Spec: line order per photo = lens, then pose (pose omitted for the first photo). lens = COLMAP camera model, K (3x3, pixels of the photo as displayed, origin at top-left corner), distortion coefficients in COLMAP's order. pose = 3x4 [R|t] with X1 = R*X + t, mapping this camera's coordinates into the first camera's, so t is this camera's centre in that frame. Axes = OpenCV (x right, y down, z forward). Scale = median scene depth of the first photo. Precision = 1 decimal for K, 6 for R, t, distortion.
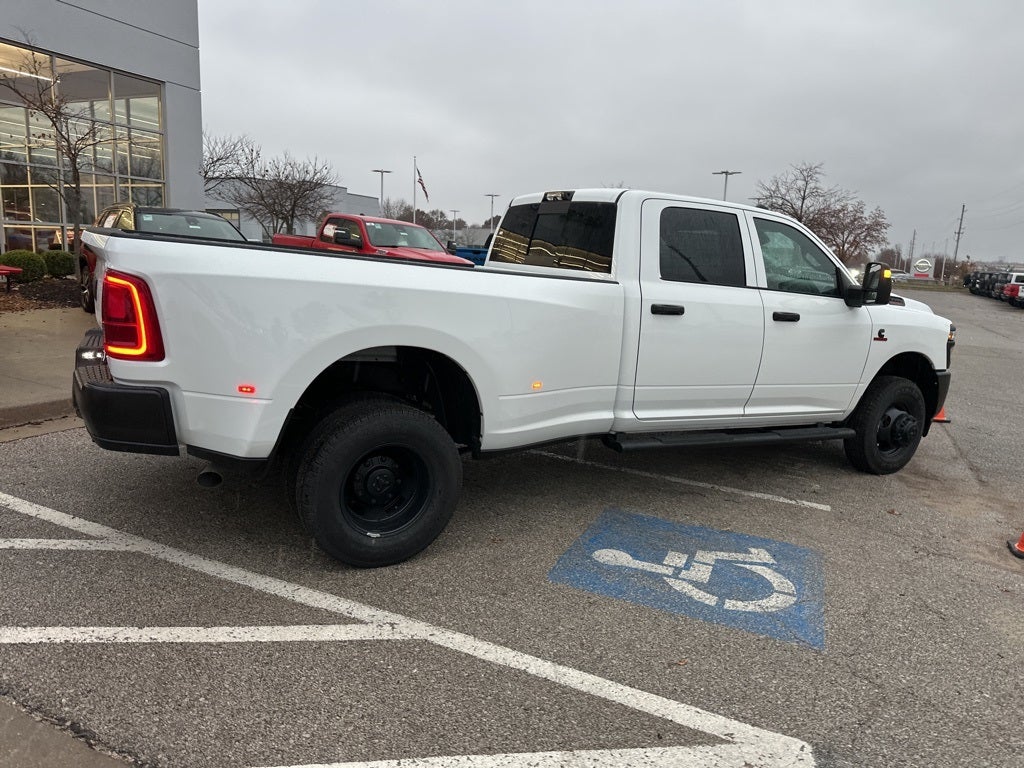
lens RADIAL K [[717.6, 0, 510.3], [0, 717.6, 384.1], [0, 0, 1]] dist [0.050254, -0.059444]
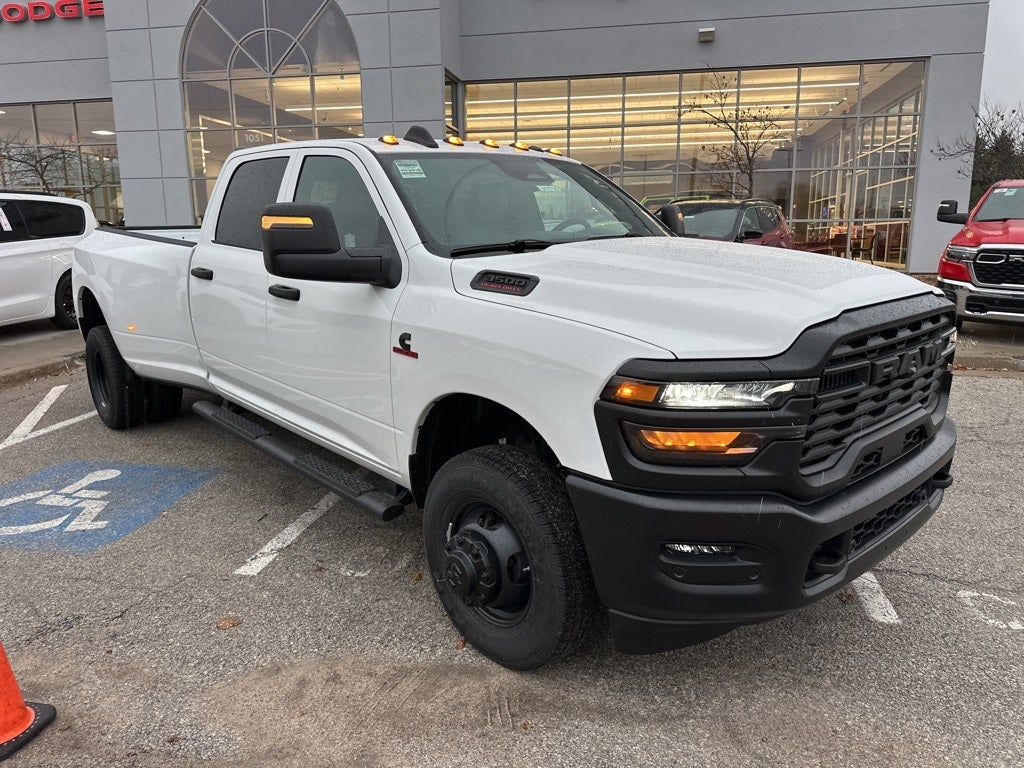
lens RADIAL K [[730.7, 0, 524.9], [0, 730.7, 374.9], [0, 0, 1]] dist [0.054922, -0.063118]
pose [[0.222120, 0.137744, -0.965241, 1.467620], [-0.157694, 0.982012, 0.103849, -0.161411], [0.962183, 0.129145, 0.239845, 1.363602]]
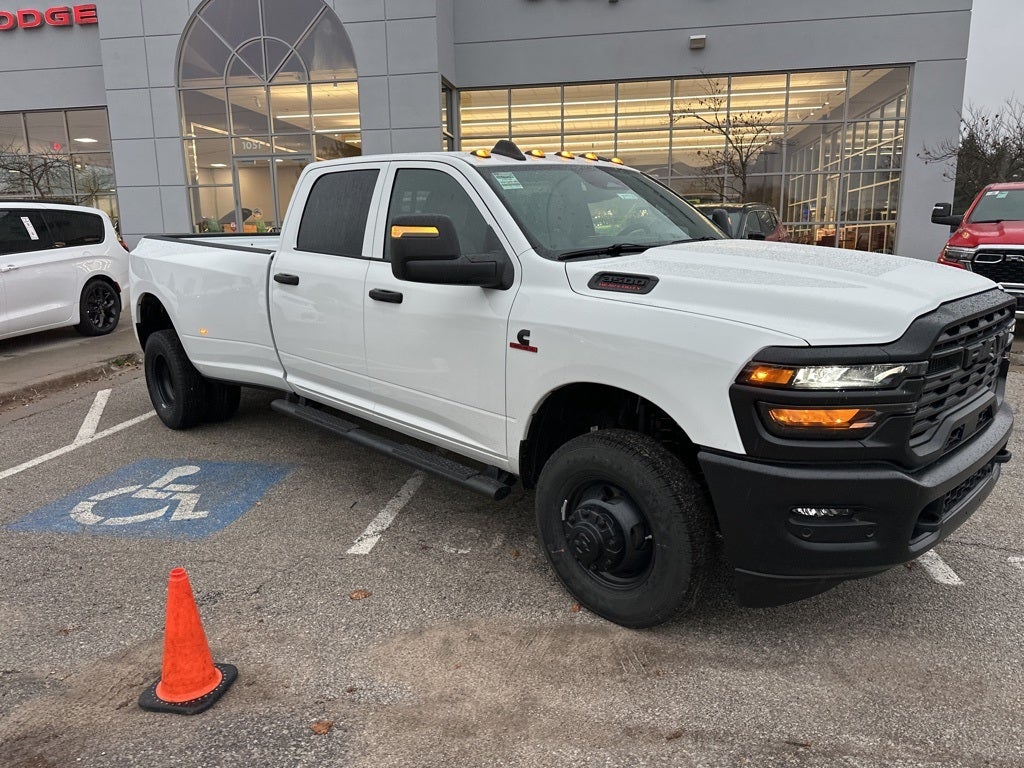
lens RADIAL K [[732.6, 0, 512.0], [0, 732.6, 384.0], [0, 0, 1]] dist [0.053075, -0.061537]
pose [[0.244481, 0.140669, -0.959396, 1.514389], [-0.147686, 0.983280, 0.106537, -0.133010], [0.958341, 0.115643, 0.261168, 1.200061]]
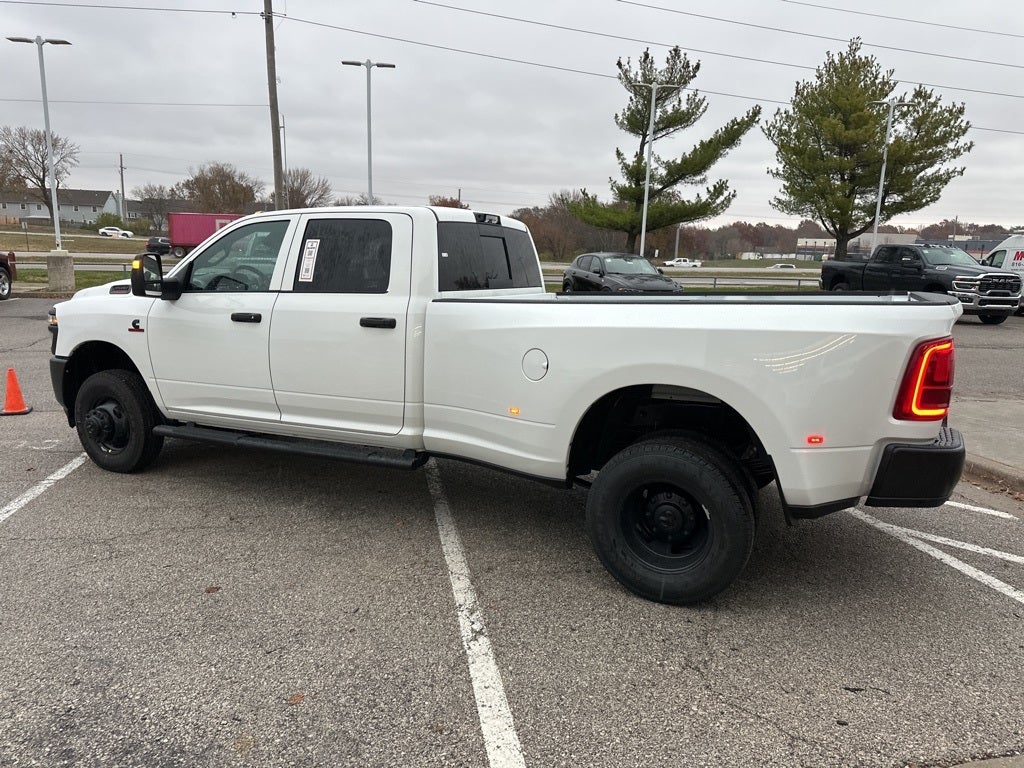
lens RADIAL K [[717.6, 0, 510.3], [0, 717.6, 384.1], [0, 0, 1]] dist [0.050254, -0.059444]
pose [[-0.573882, -0.215349, 0.790116, -1.035527], [0.088431, 0.942869, 0.321212, -0.473338], [-0.814149, 0.254209, -0.522053, 2.031647]]
